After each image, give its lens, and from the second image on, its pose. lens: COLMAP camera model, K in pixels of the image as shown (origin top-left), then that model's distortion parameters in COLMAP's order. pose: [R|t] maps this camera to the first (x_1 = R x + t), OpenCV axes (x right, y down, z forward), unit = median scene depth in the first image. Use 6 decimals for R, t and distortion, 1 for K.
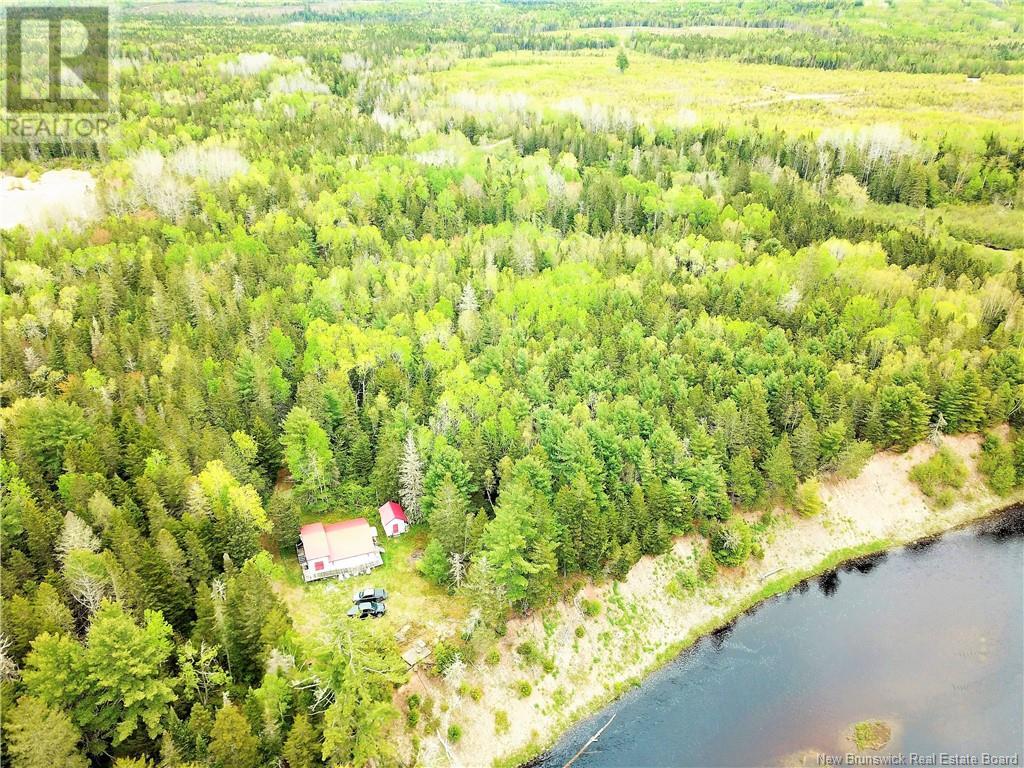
lens RADIAL K [[792.2, 0, 512.0], [0, 792.2, 384.0], [0, 0, 1]] dist [0.045469, -0.000713]
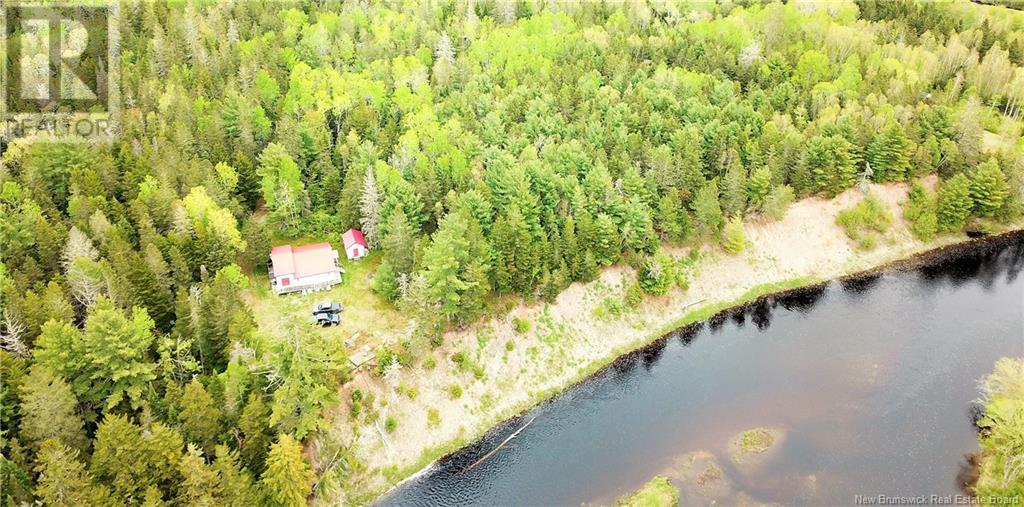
lens RADIAL K [[848.8, 0, 512.8], [0, 848.8, 99.8], [0, 0, 1]] dist [0.053360, -0.000397]
pose [[0.999319, 0.021796, -0.029776, 0.107324], [-0.022689, 0.999292, -0.030013, -0.003756], [0.029101, 0.030668, 0.999106, -0.210991]]
